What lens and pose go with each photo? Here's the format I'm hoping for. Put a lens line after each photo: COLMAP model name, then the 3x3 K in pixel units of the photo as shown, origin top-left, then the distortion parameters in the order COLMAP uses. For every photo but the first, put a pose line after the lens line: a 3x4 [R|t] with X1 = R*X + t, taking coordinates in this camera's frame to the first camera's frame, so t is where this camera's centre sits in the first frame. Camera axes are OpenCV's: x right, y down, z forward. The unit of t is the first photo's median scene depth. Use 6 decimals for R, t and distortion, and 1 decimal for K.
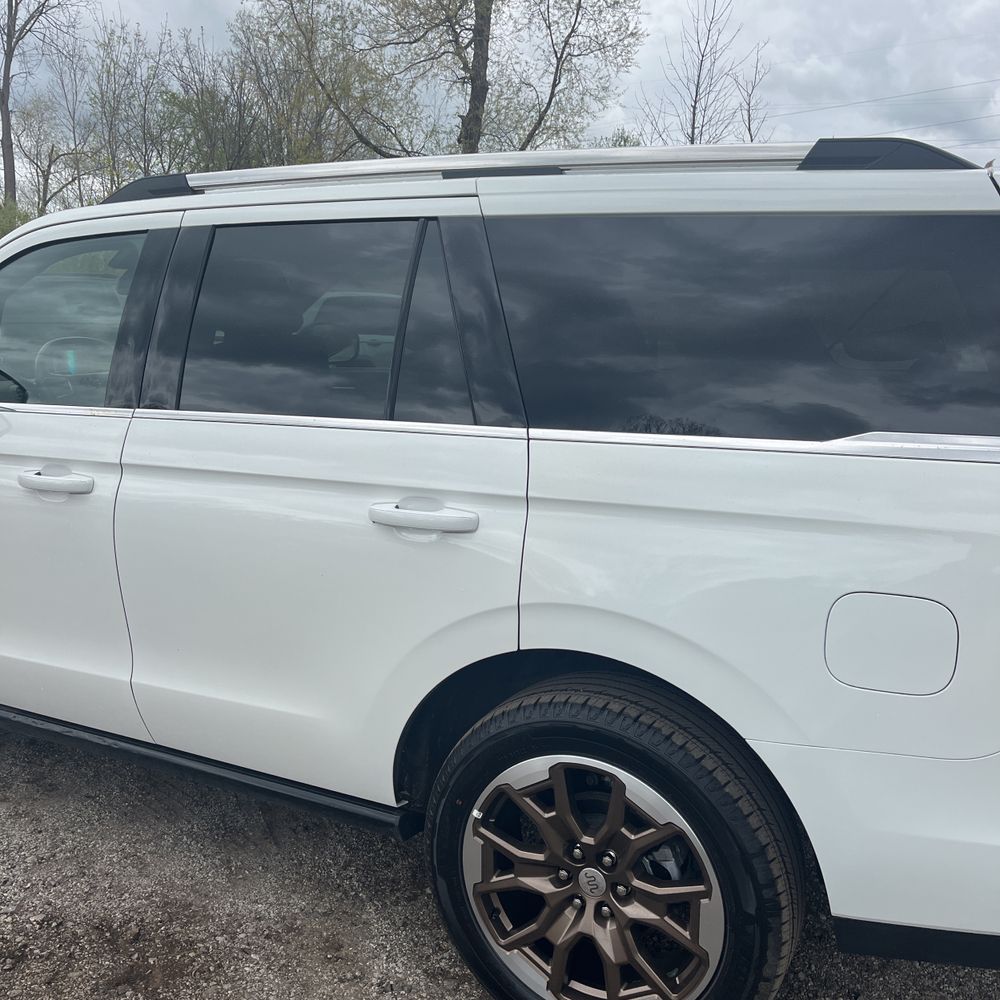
lens RADIAL K [[1052.7, 0, 499.2], [0, 1052.7, 534.6], [0, 0, 1]] dist [0.045381, -0.026188]
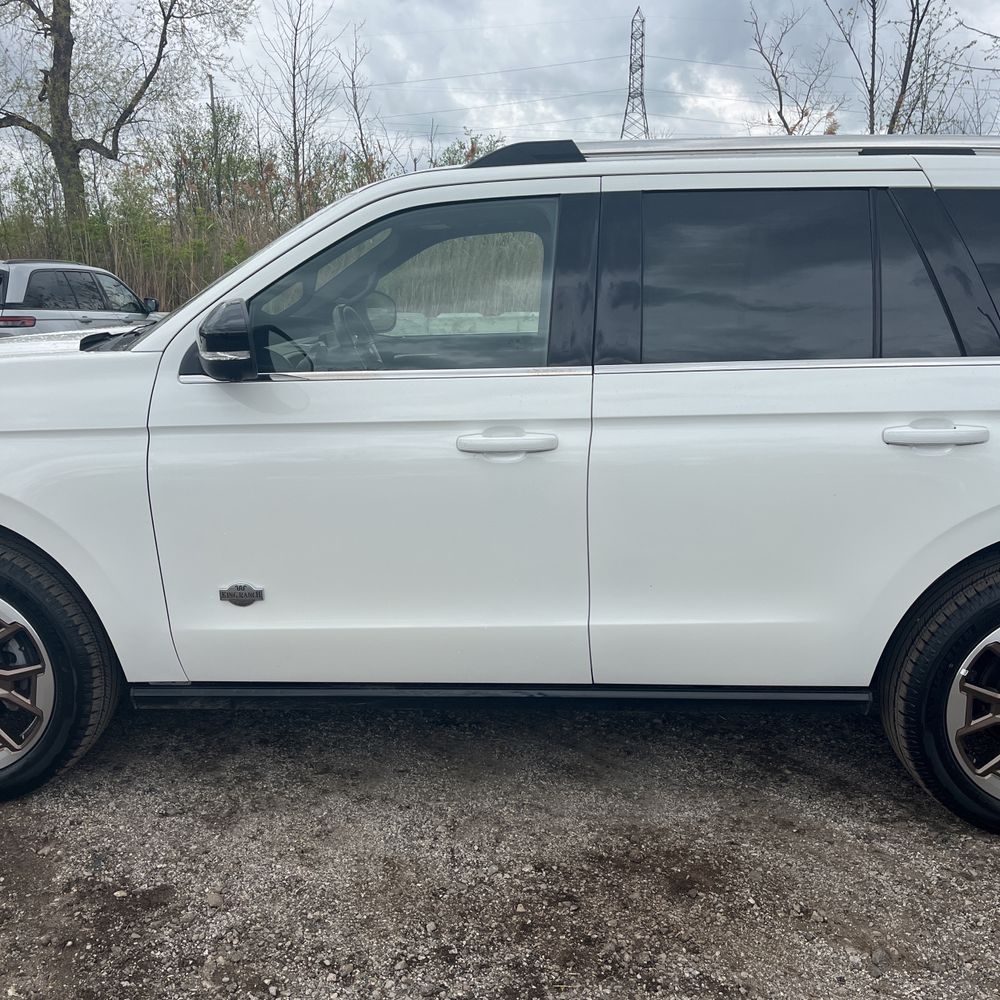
lens RADIAL K [[1012.6, 0, 500.0], [0, 1012.6, 500.0], [0, 0, 1]] dist [0.045999, -0.036400]
pose [[0.897679, -0.107677, 0.427291, -0.965533], [0.104308, 0.994050, 0.031363, -0.029539], [-0.428126, 0.016416, 0.903570, 0.143800]]
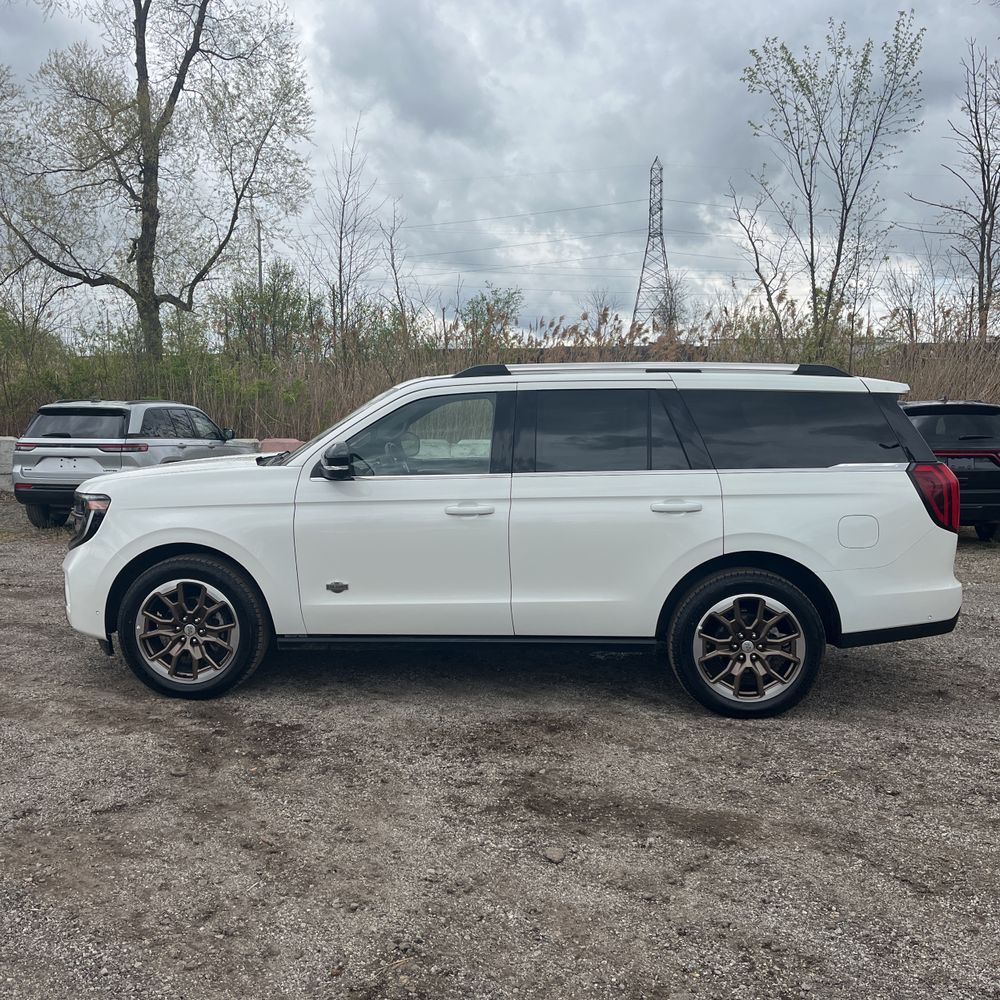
lens RADIAL K [[1021.4, 0, 506.9], [0, 1021.4, 497.8], [0, 0, 1]] dist [0.110653, -0.369517]
pose [[0.907529, -0.051899, 0.416770, -1.358201], [0.098861, 0.990850, -0.091886, 0.135741], [-0.408188, 0.124591, 0.904356, -0.974773]]
